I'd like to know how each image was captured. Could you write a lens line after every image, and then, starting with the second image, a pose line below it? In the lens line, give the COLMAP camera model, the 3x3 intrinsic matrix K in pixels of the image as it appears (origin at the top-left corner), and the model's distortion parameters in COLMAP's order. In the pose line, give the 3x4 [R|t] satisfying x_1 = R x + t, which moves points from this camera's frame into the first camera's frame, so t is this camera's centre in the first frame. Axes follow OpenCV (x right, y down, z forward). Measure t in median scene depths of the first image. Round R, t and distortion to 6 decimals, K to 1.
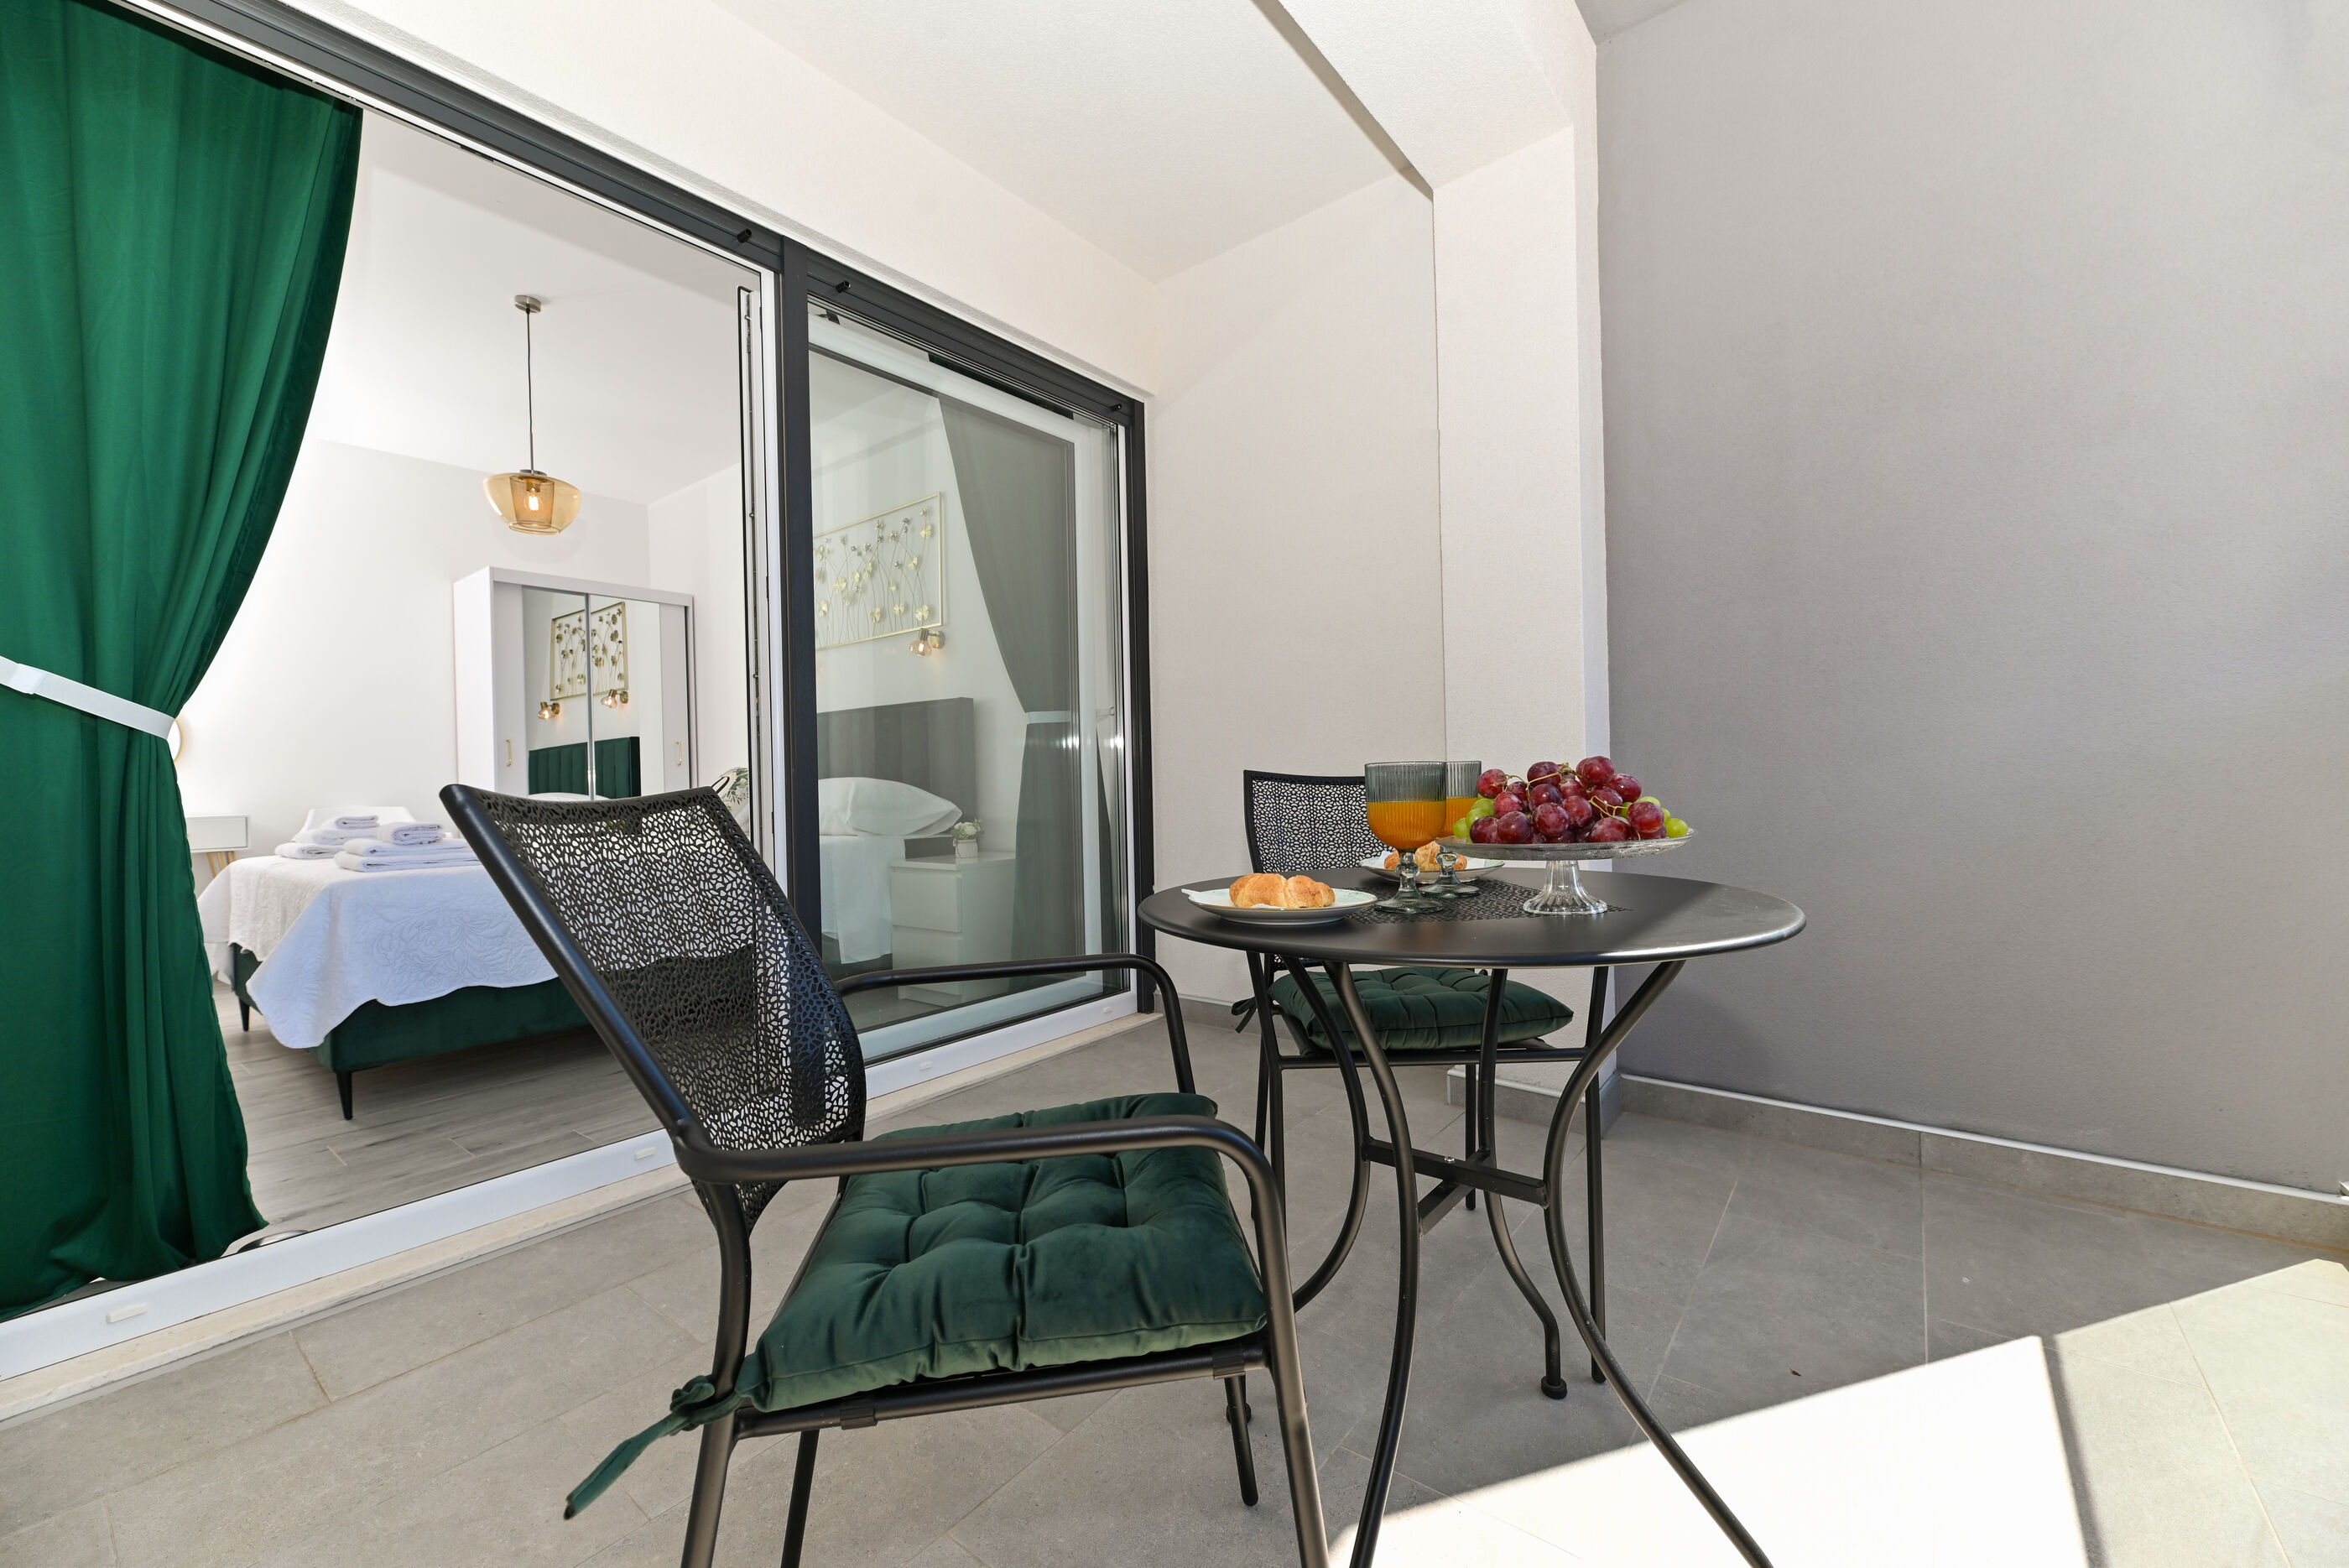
lens RADIAL K [[892.1, 0, 1191.2], [0, 892.1, 789.8], [0, 0, 1]] dist [0.000386, -0.000098]
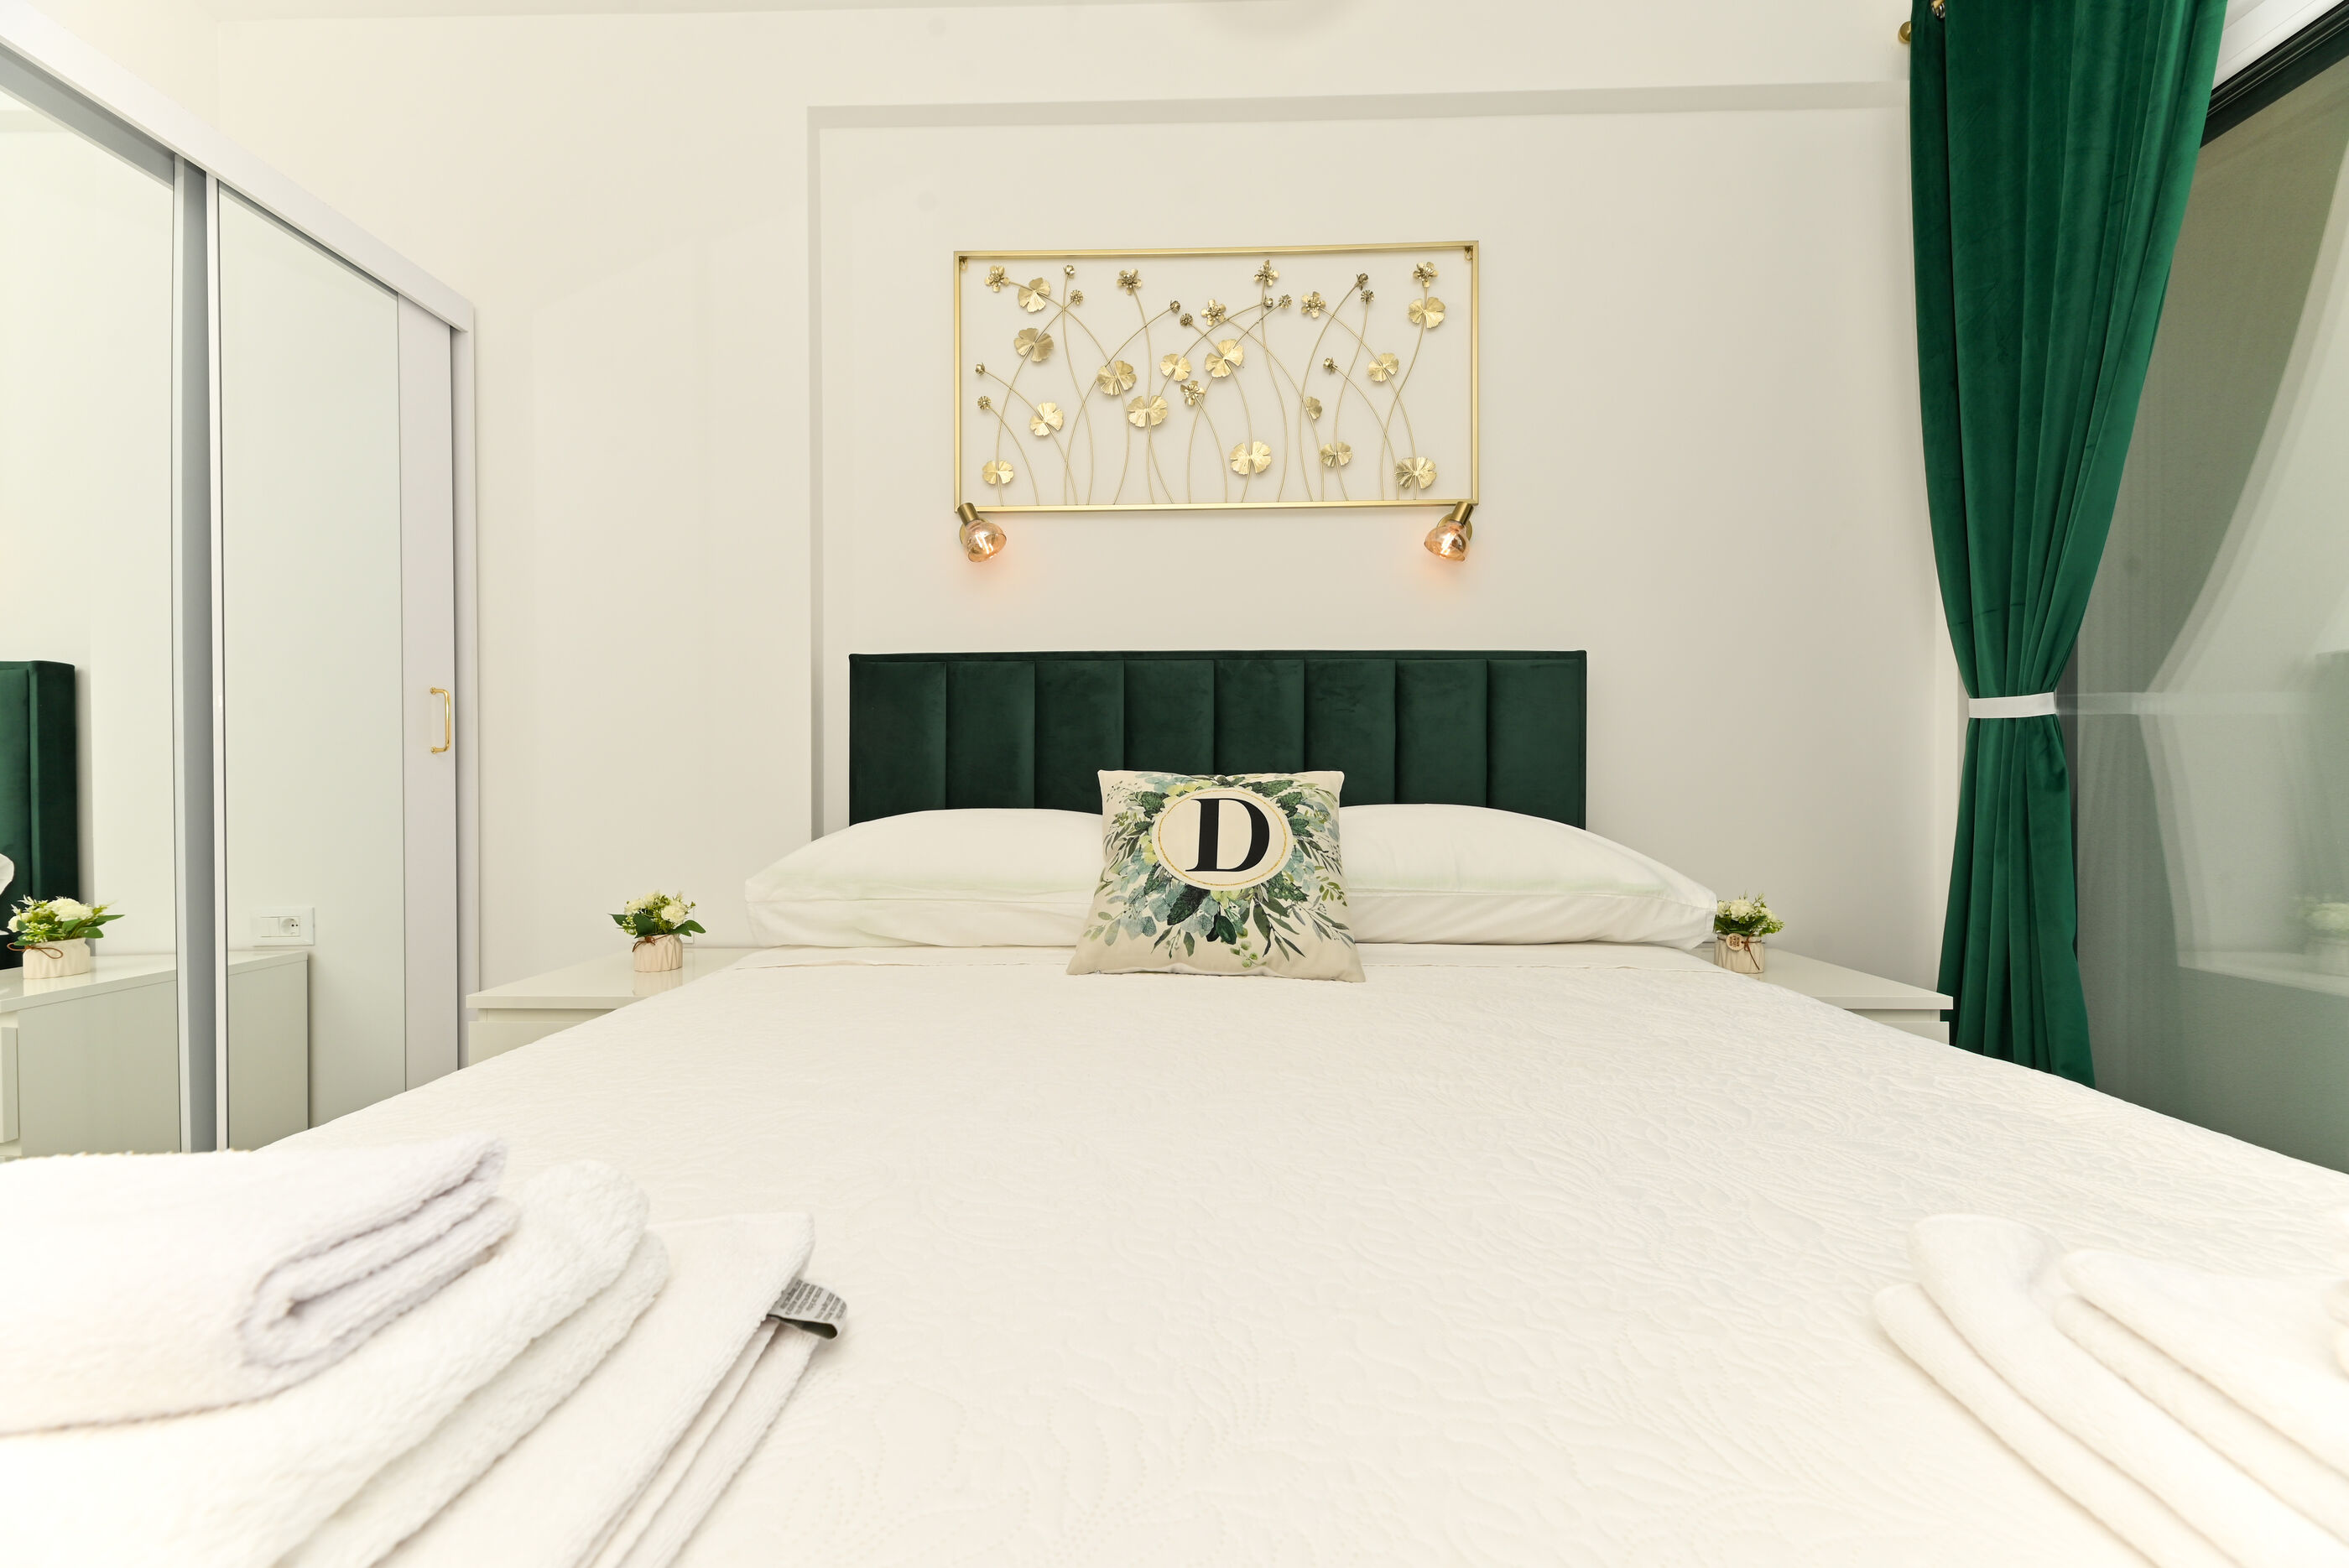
lens RADIAL K [[935.3, 0, 1172.9], [0, 935.3, 789.3], [0, 0, 1]] dist [0.013083, -0.003965]
pose [[0.801764, 0.007762, 0.597590, -0.696331], [-0.007138, 0.999969, -0.003413, -0.020056], [-0.597598, -0.001529, 0.801794, 0.638804]]
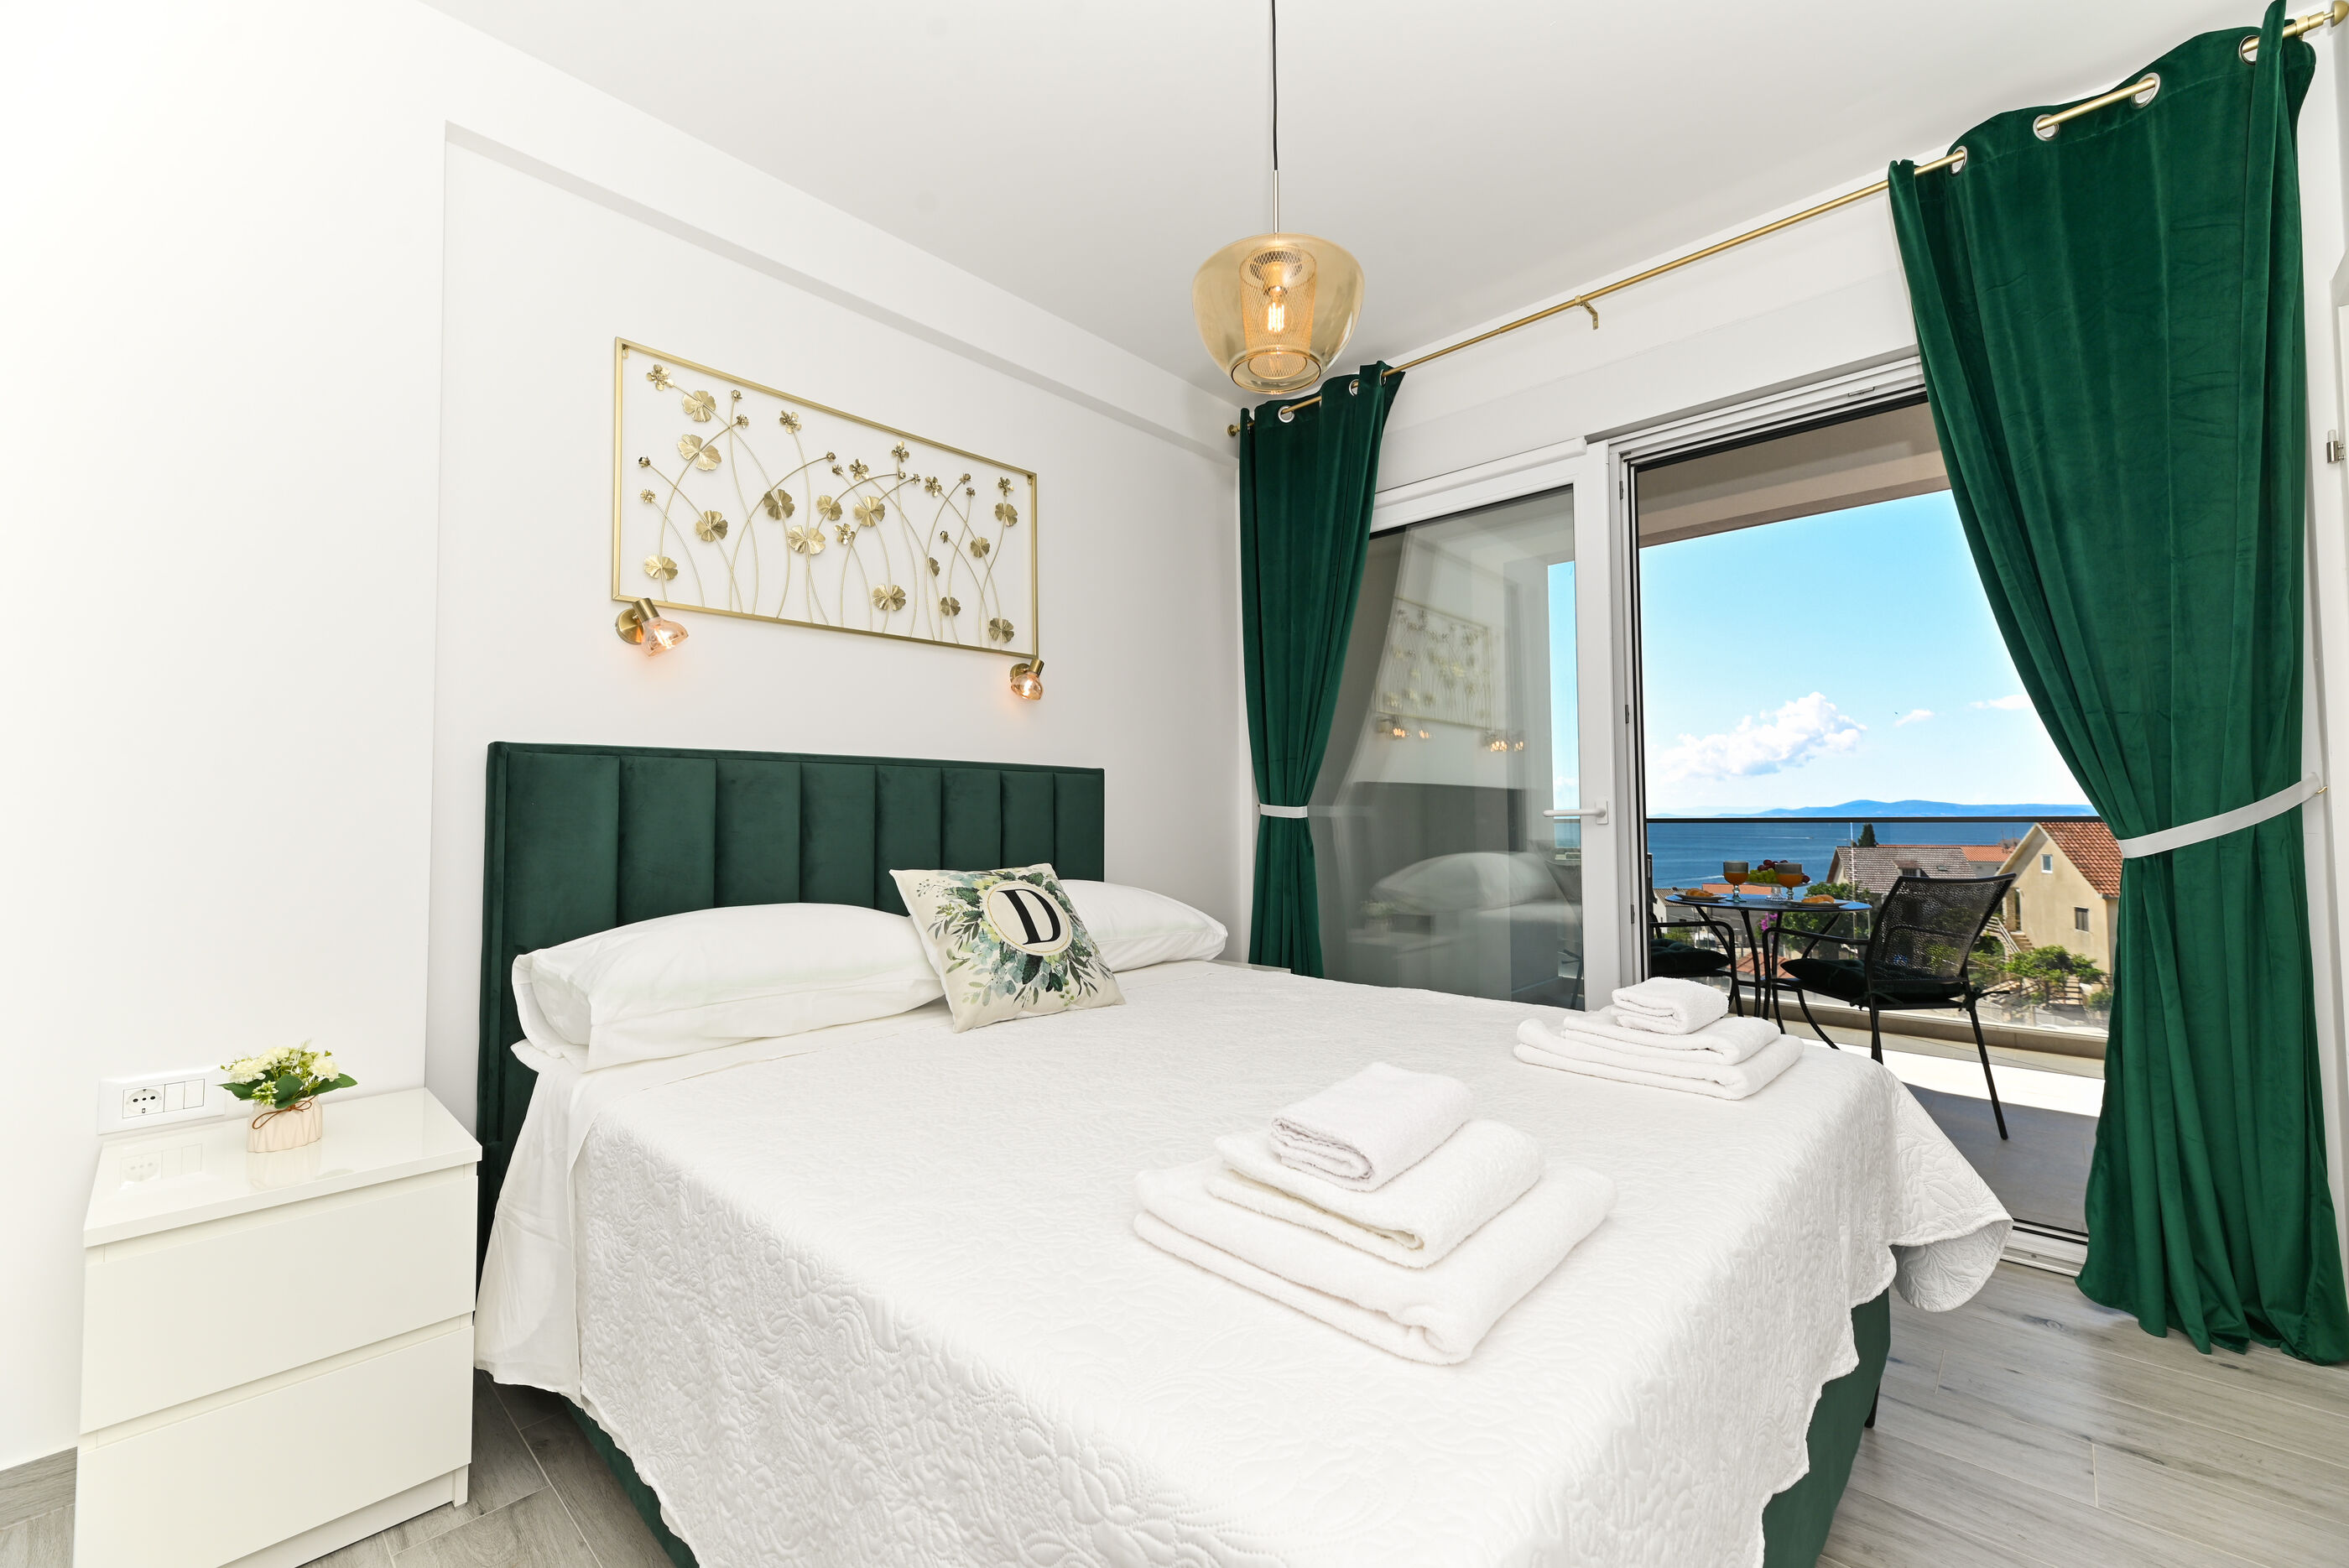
lens RADIAL K [[934.0, 0, 1169.0], [0, 934.0, 782.1], [0, 0, 1]] dist [0.011514, -0.002860]
pose [[0.097820, 0.046296, 0.994127, -0.946574], [0.005317, 0.998879, -0.047040, -0.049984], [-0.995190, 0.009887, 0.097464, 0.778500]]
